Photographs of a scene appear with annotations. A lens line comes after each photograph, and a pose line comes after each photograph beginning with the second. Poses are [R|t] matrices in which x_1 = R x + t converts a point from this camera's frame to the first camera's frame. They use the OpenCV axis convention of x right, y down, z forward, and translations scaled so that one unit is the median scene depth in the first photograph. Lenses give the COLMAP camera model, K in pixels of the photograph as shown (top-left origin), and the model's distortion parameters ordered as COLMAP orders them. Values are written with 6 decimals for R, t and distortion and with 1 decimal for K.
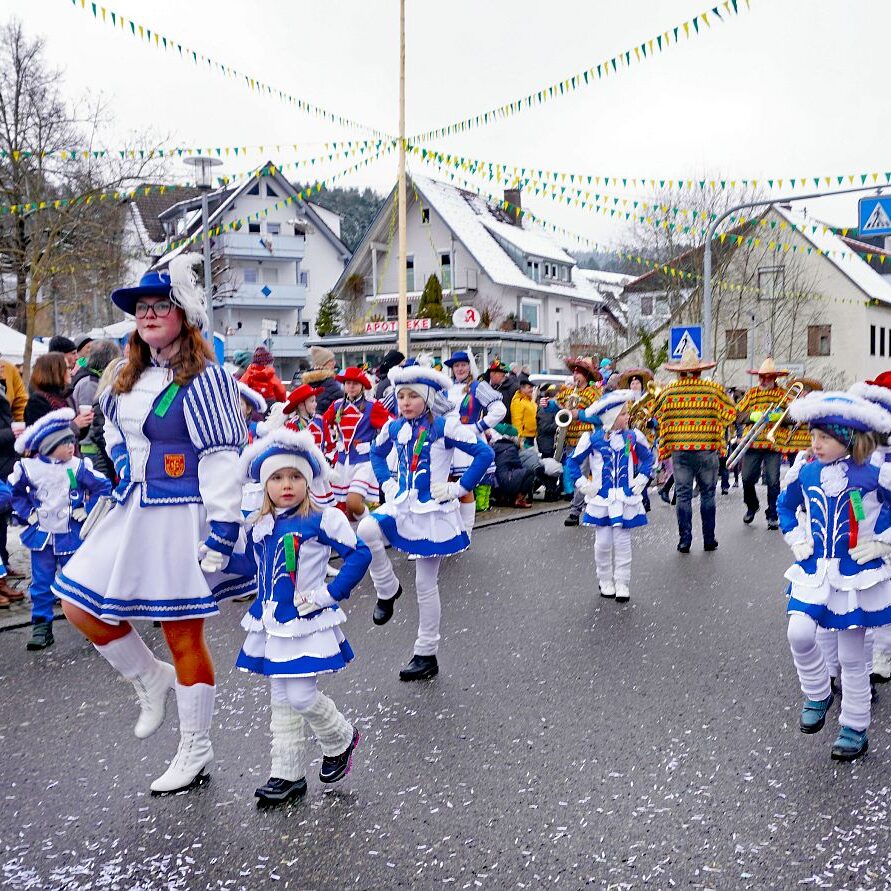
lens RADIAL K [[1068.4, 0, 476.2], [0, 1068.4, 521.5], [0, 0, 1]] dist [-0.040251, -0.020423]
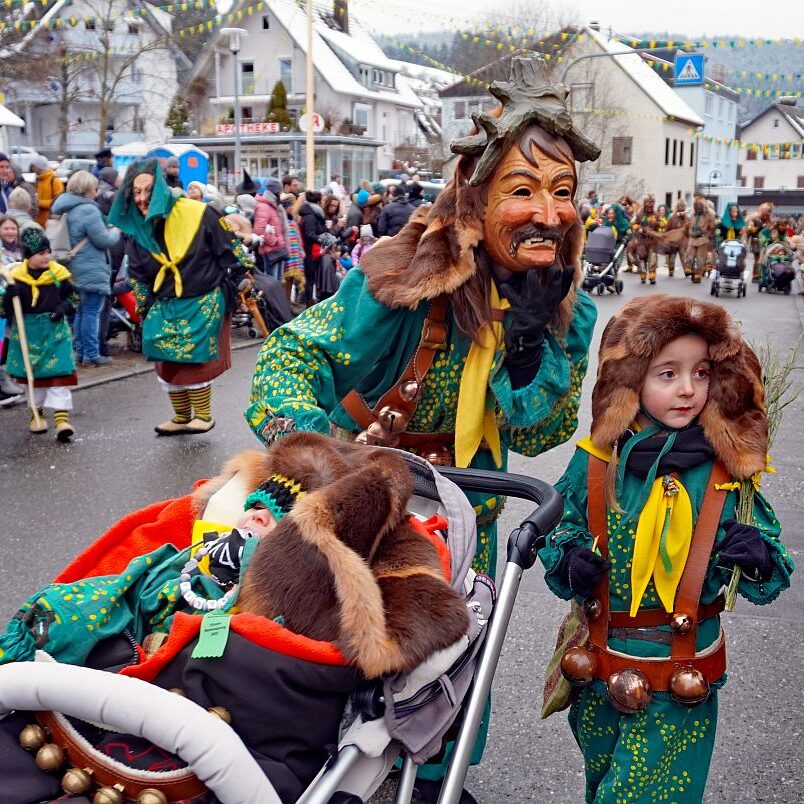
lens RADIAL K [[1131.0, 0, 390.4], [0, 1131.0, 425.5], [0, 0, 1]] dist [-0.027418, 0.095263]
pose [[0.990303, -0.012930, 0.138322, -0.085582], [0.000283, 0.995845, 0.091065, 0.012606], [-0.138925, -0.090142, 0.986192, -0.171751]]
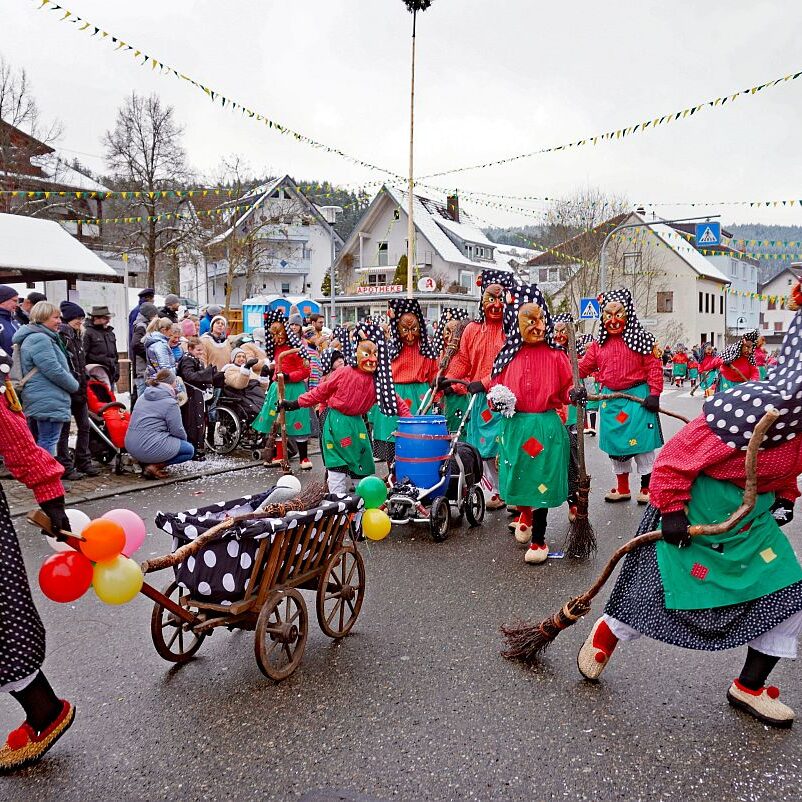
lens RADIAL K [[813.9, 0, 404.0], [0, 813.9, 380.9], [0, 0, 1]] dist [-0.035513, 0.031713]
pose [[0.999905, 0.007899, 0.011320, -0.047919], [-0.007222, 0.998256, -0.058591, 0.008166], [-0.011763, 0.058504, 0.998218, -0.108647]]
